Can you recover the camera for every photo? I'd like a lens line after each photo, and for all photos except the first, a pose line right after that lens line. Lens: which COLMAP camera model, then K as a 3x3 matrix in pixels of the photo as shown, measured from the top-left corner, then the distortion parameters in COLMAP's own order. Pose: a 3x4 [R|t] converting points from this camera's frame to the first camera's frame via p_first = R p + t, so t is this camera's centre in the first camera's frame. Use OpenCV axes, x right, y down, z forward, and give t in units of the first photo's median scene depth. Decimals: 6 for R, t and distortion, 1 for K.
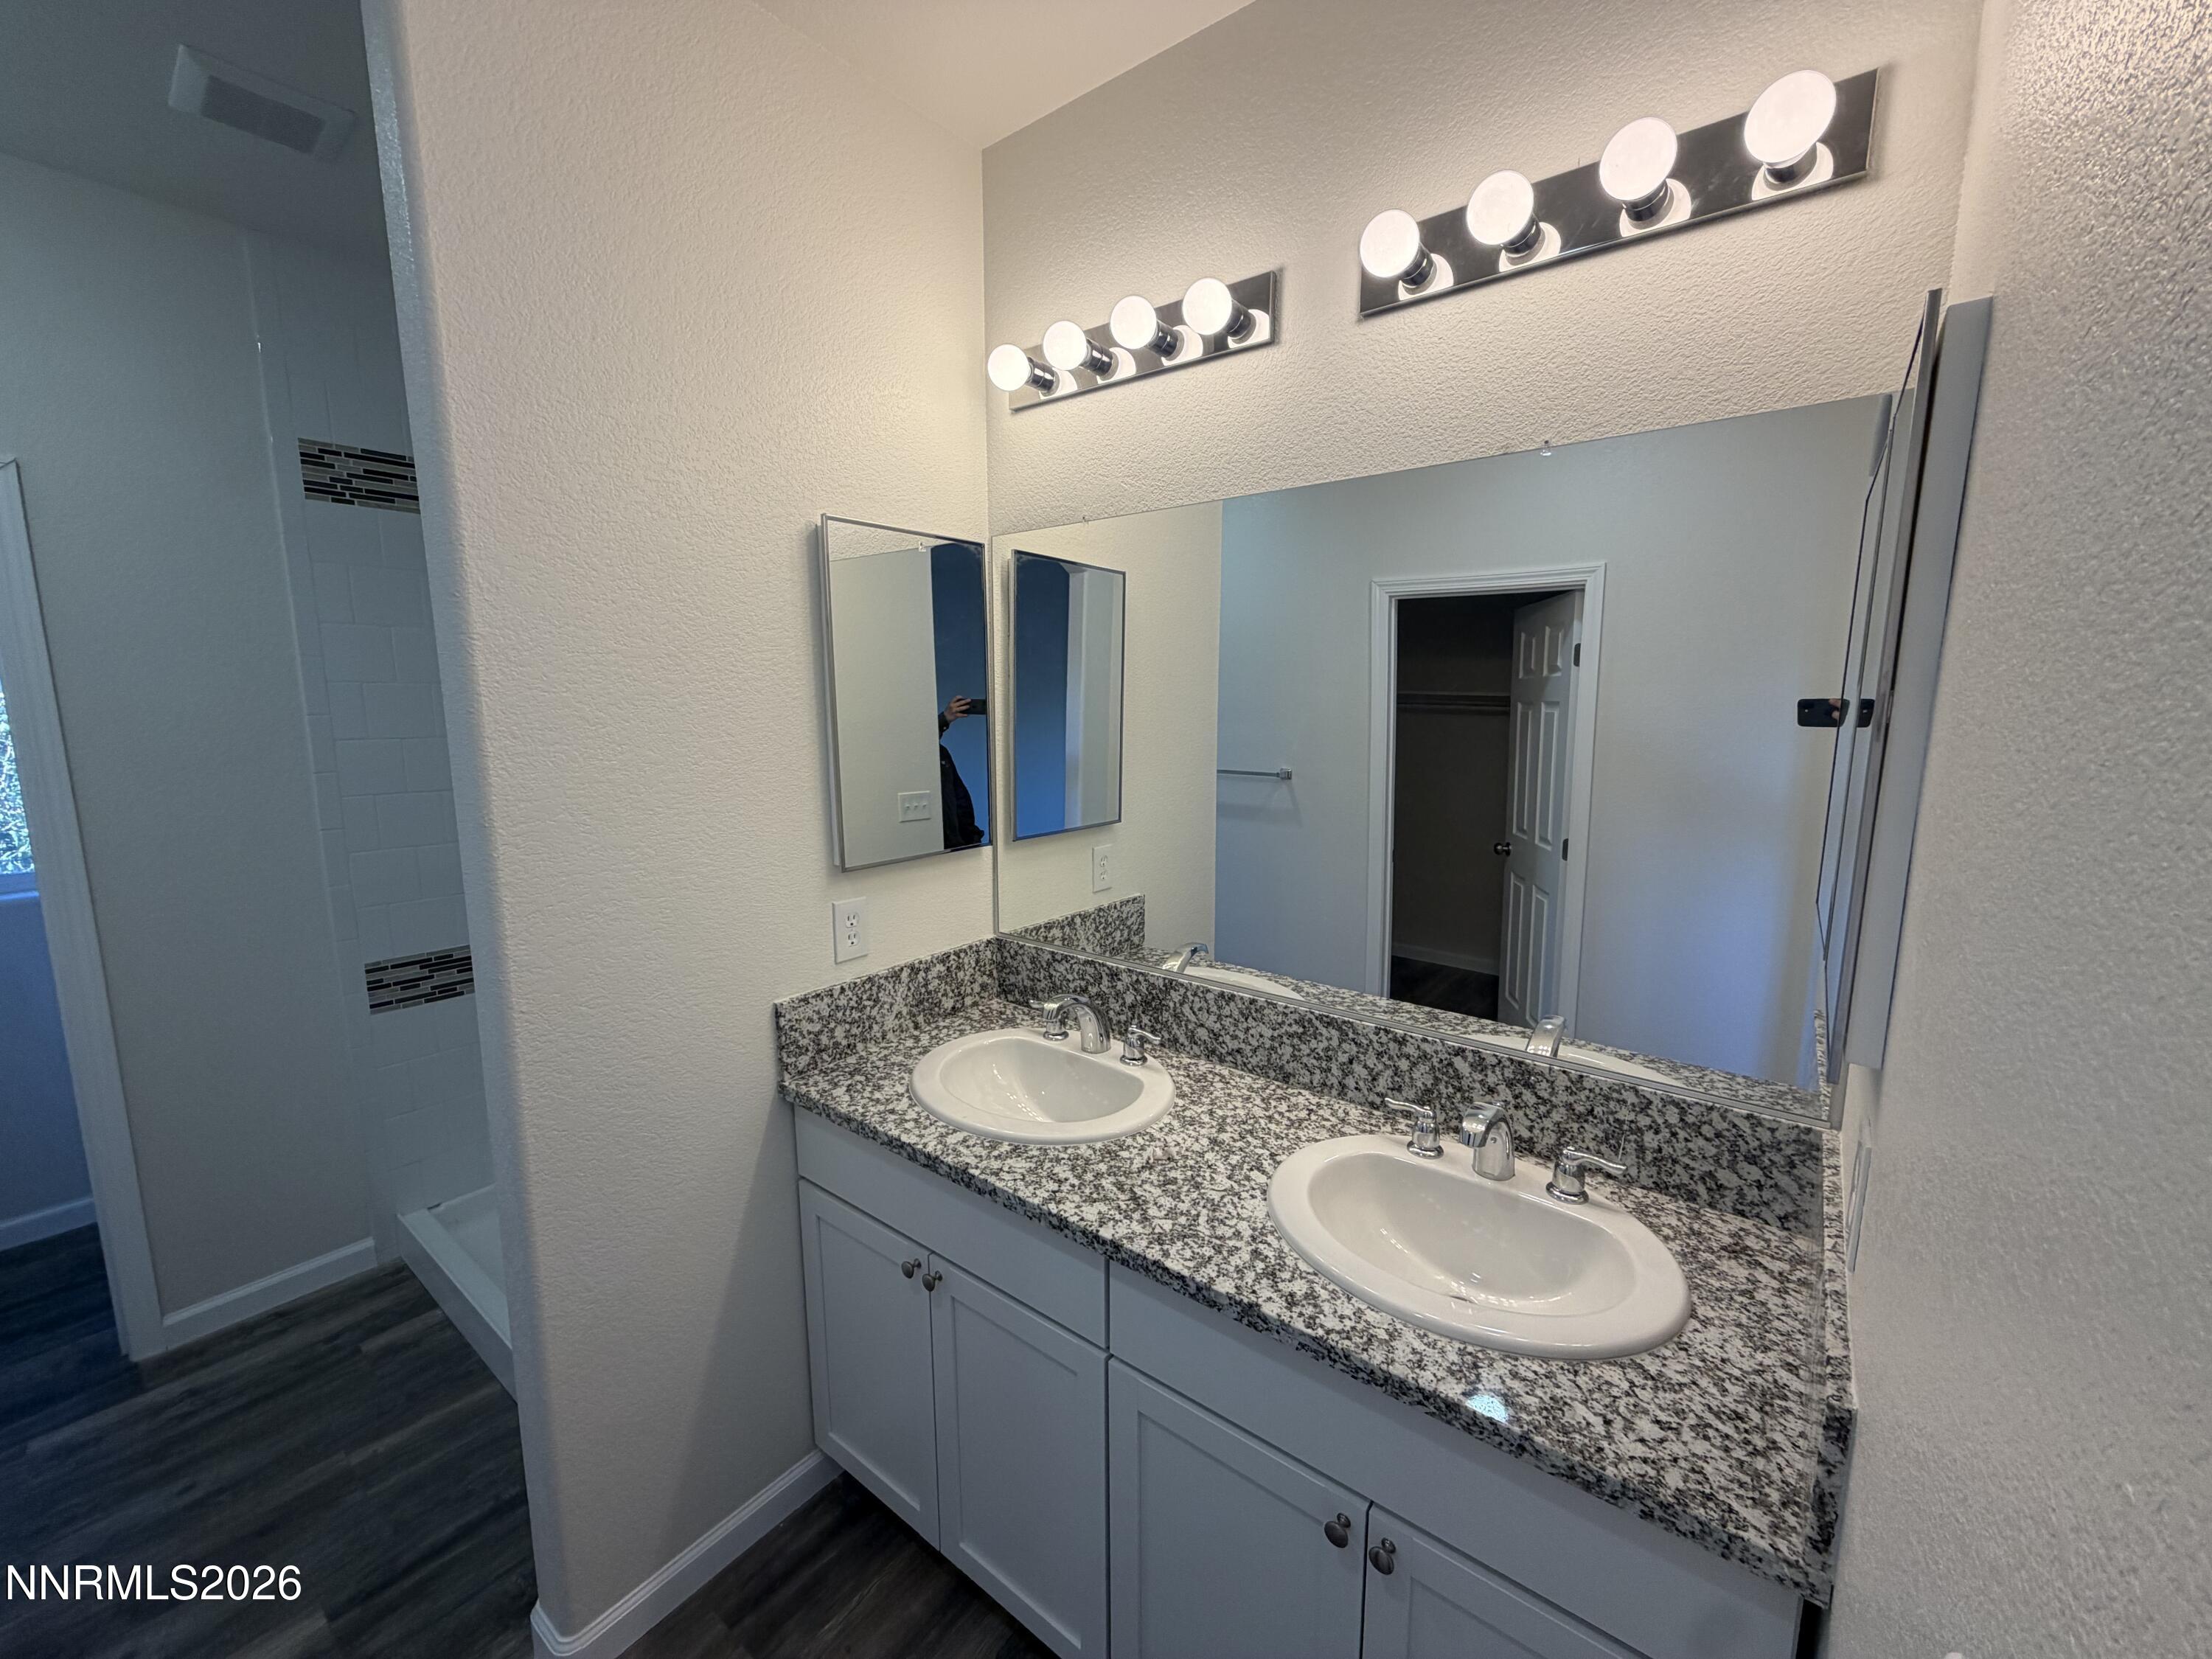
lens RADIAL K [[887.9, 0, 1103.9], [0, 887.9, 829.4], [0, 0, 1]] dist [0.001567, -0.000533]
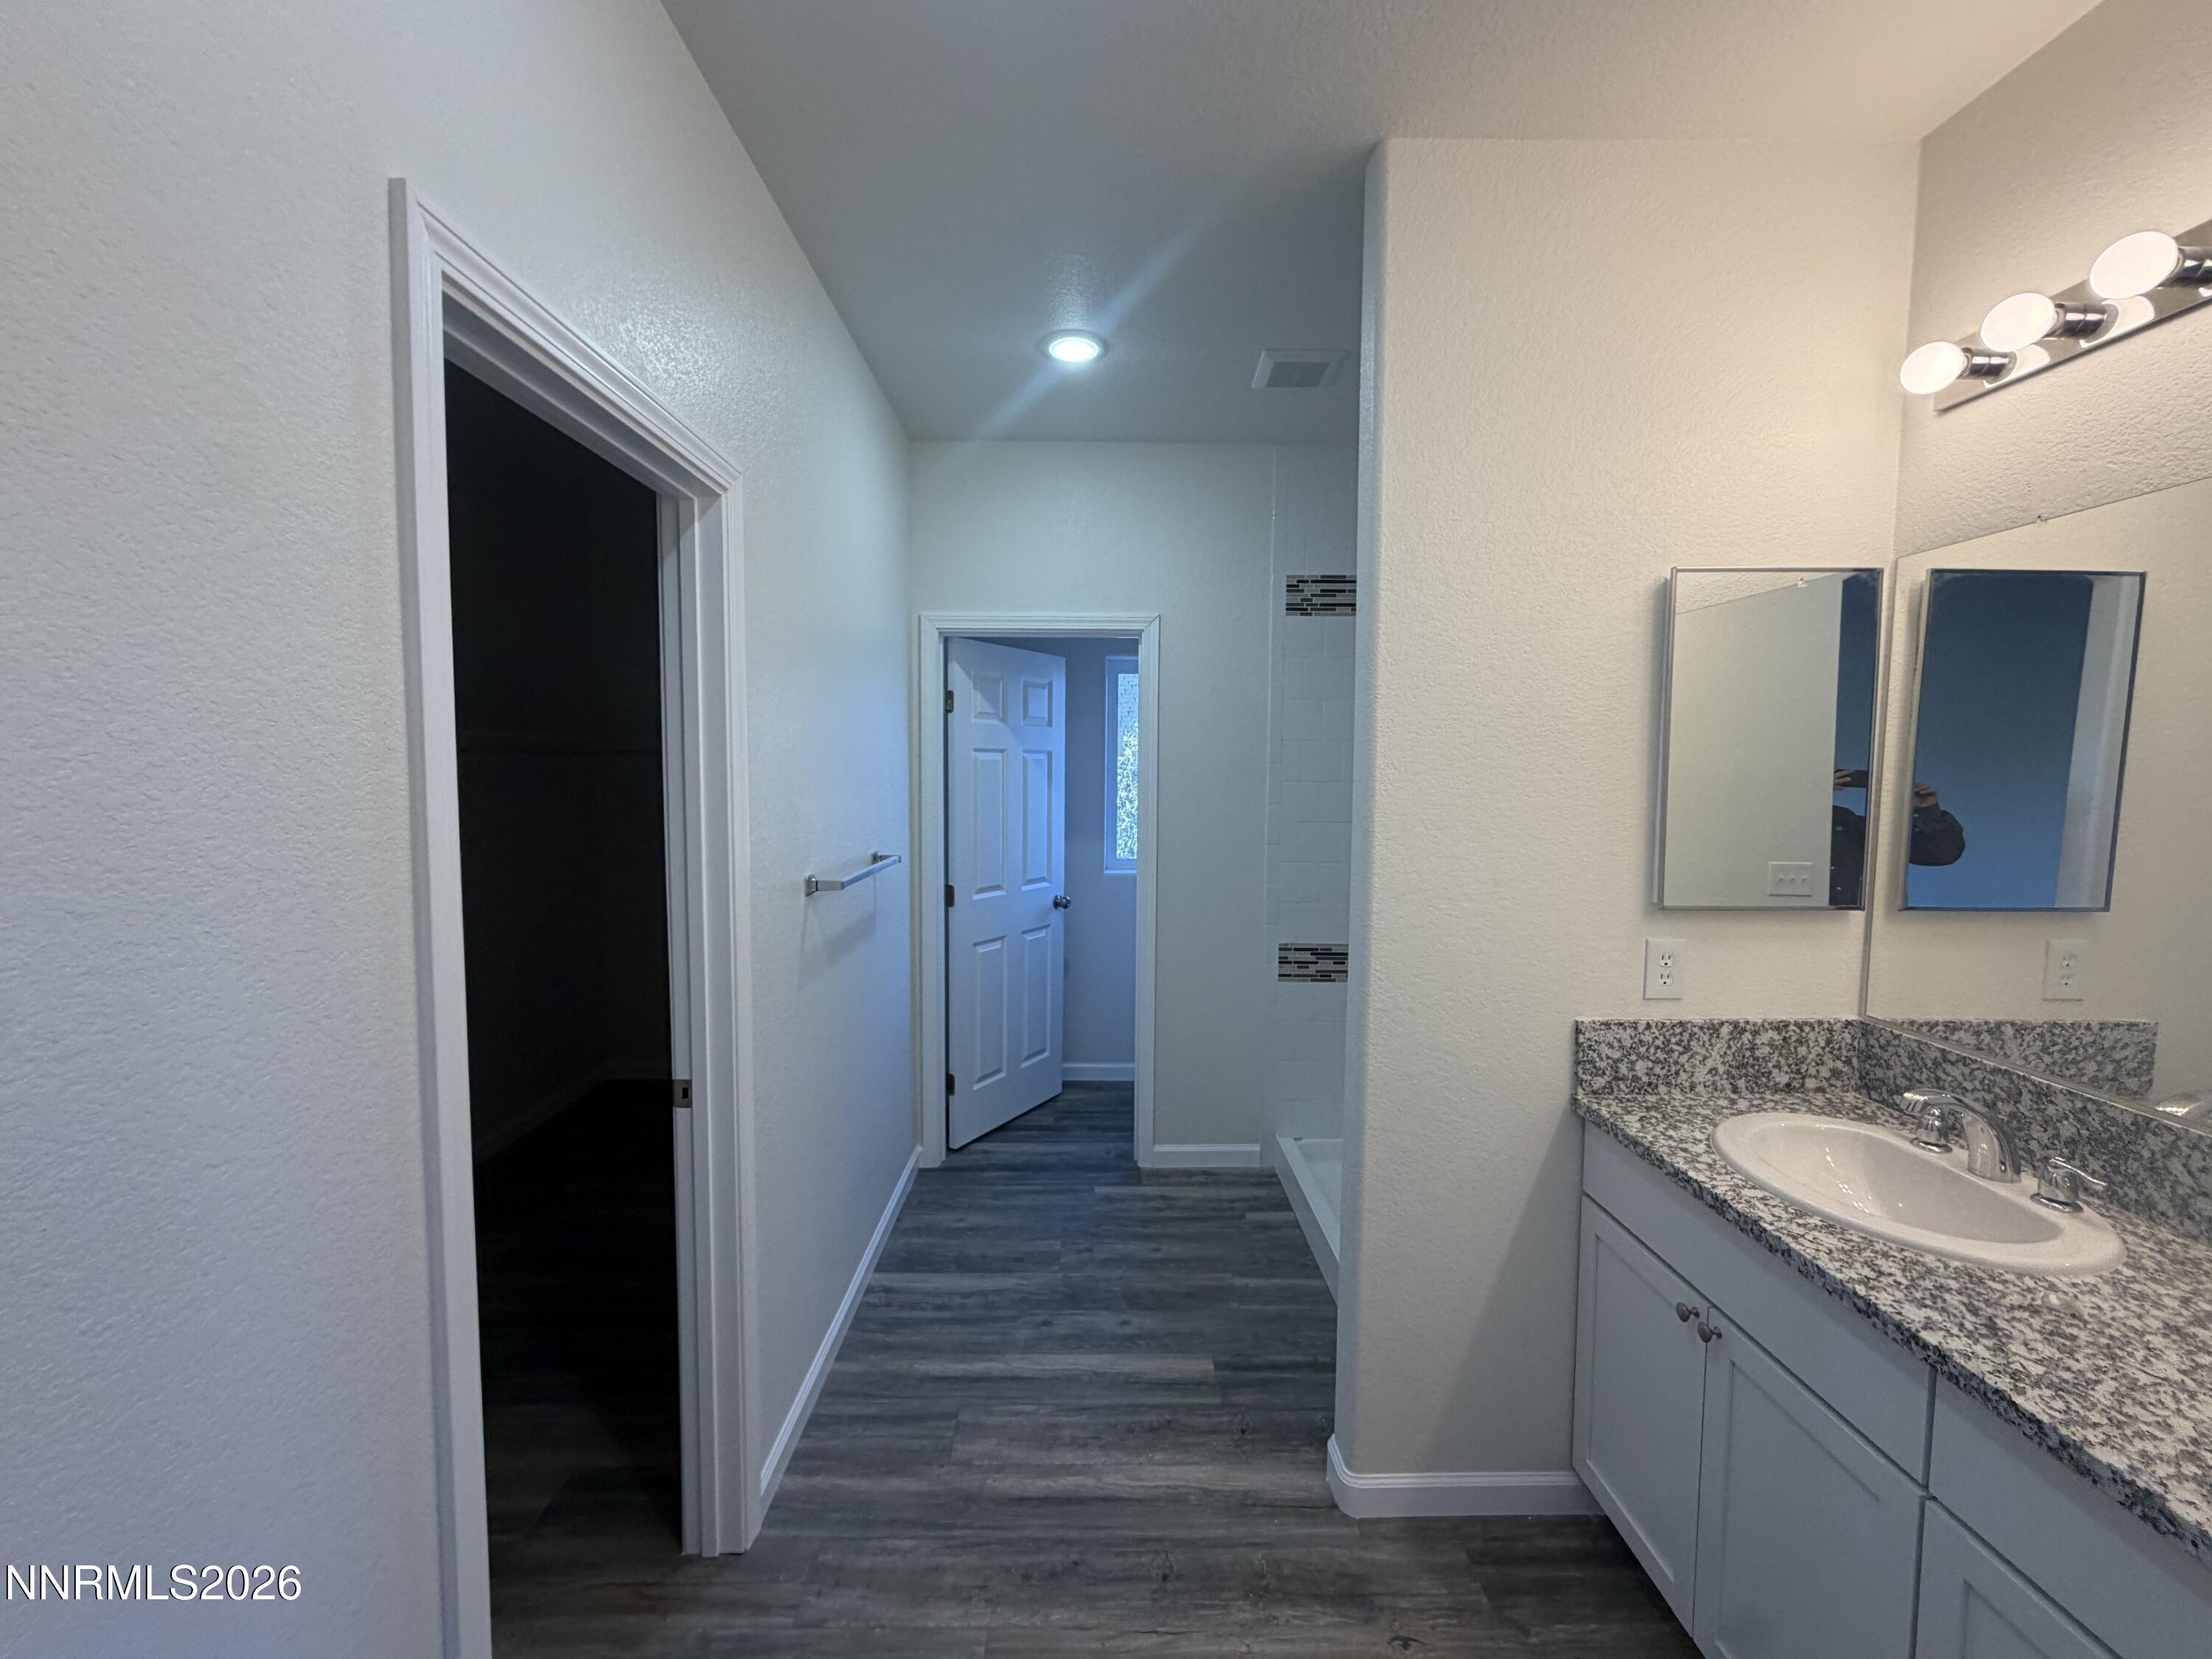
lens RADIAL K [[887.9, 0, 1103.9], [0, 887.9, 829.4], [0, 0, 1]] dist [0.001567, -0.000533]
pose [[0.623471, 0.061464, -0.779427, 0.096887], [-0.119862, 0.992634, -0.017602, 0.050510], [0.772604, 0.104398, 0.626246, -0.143278]]
